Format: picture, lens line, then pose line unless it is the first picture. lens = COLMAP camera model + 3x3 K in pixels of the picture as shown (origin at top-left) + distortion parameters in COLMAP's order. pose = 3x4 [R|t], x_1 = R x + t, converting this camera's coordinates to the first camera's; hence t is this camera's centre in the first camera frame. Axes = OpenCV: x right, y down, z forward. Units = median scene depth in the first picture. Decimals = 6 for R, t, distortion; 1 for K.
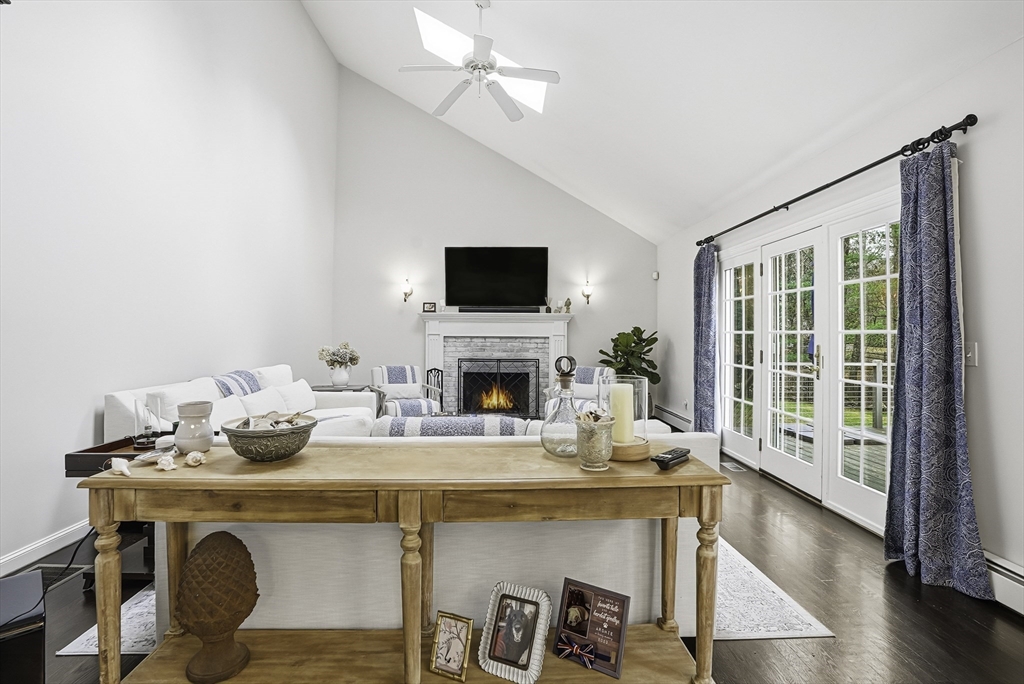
lens RADIAL K [[483.3, 0, 515.0], [0, 483.3, 332.1], [0, 0, 1]] dist [-0.044684, 0.000666]
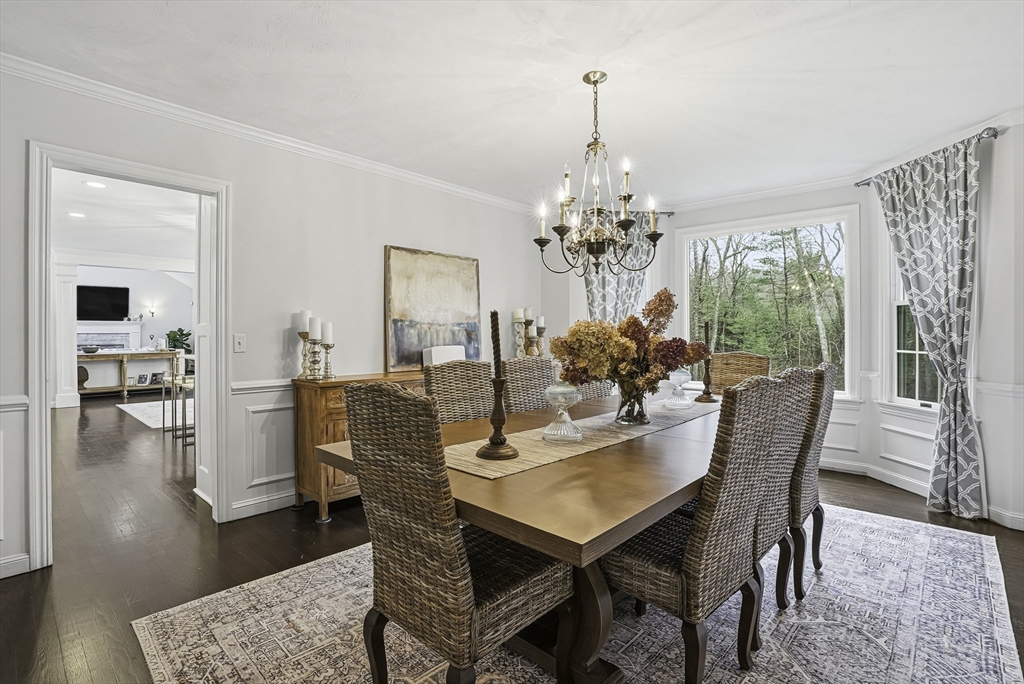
lens RADIAL K [[483.3, 0, 515.0], [0, 483.3, 332.1], [0, 0, 1]] dist [-0.044684, 0.000666]
pose [[0.684682, -0.004814, 0.728826, -0.247419], [-0.000767, 0.999973, 0.007325, -0.009399], [-0.728841, -0.005575, 0.684660, -1.459206]]
